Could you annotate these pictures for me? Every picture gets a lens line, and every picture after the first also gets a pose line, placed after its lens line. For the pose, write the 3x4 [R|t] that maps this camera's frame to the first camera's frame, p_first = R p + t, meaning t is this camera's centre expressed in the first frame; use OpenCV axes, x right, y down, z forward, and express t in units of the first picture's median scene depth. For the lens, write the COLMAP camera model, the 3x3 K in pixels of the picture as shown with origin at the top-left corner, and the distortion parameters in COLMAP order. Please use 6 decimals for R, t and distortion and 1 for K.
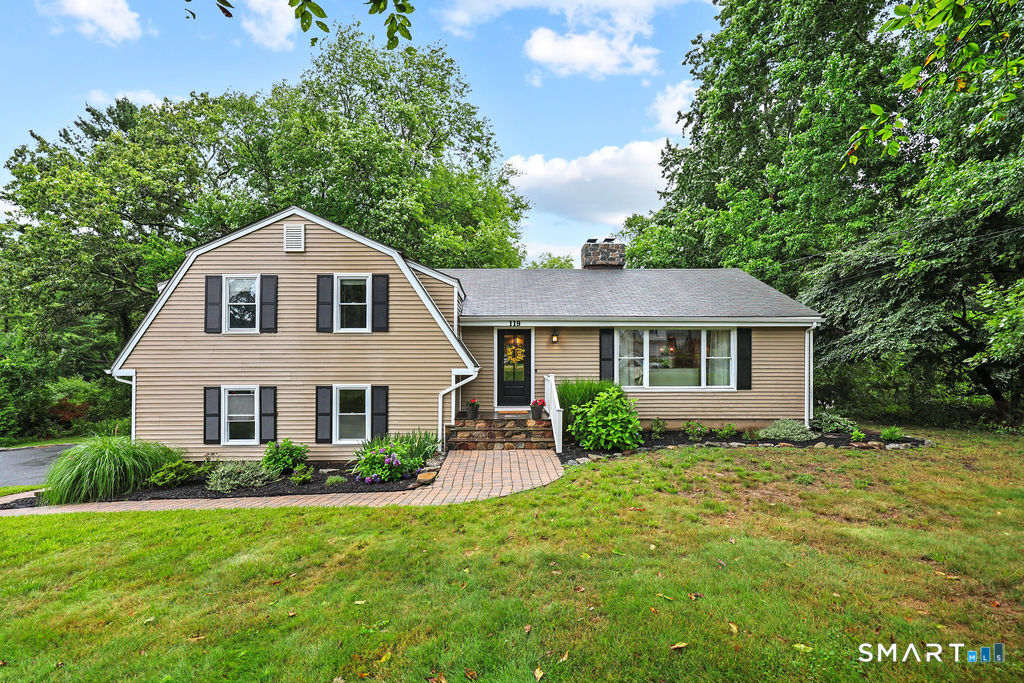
lens RADIAL K [[452.5, 0, 512.0], [0, 452.5, 341.5], [0, 0, 1]] dist [-0.000190, -0.000112]
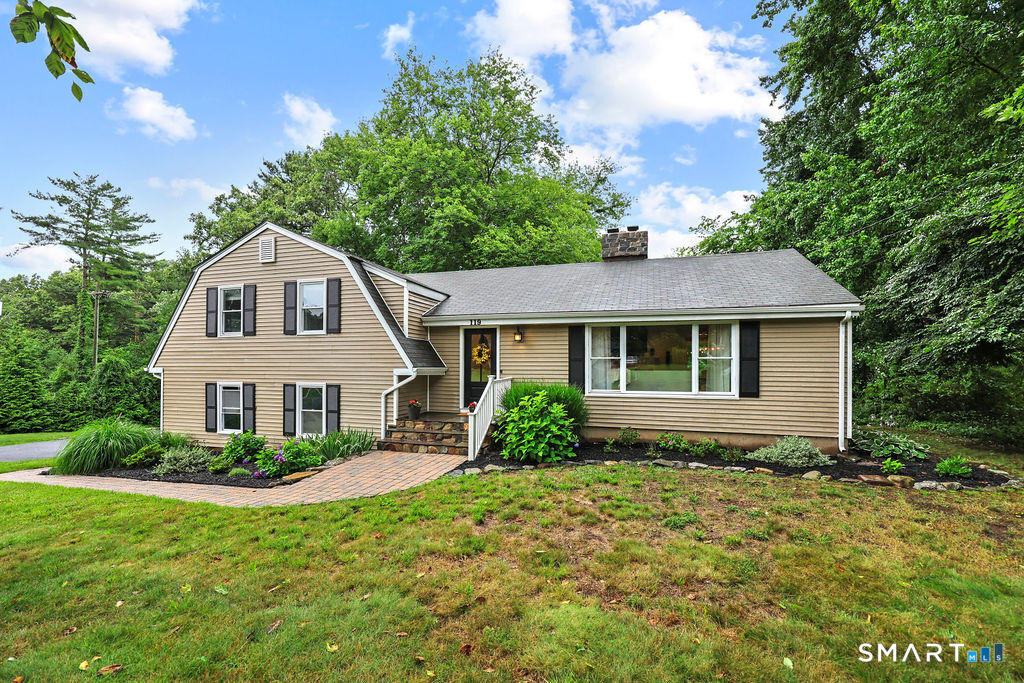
lens RADIAL K [[435.3, 0, 497.8], [0, 435.3, 342.9], [0, 0, 1]] dist [0.001754, 0.000379]
pose [[0.954793, -0.010643, -0.297081, 0.373717], [0.010996, 0.999939, -0.000484, 0.005568], [0.297068, -0.002805, 0.954852, 0.146501]]
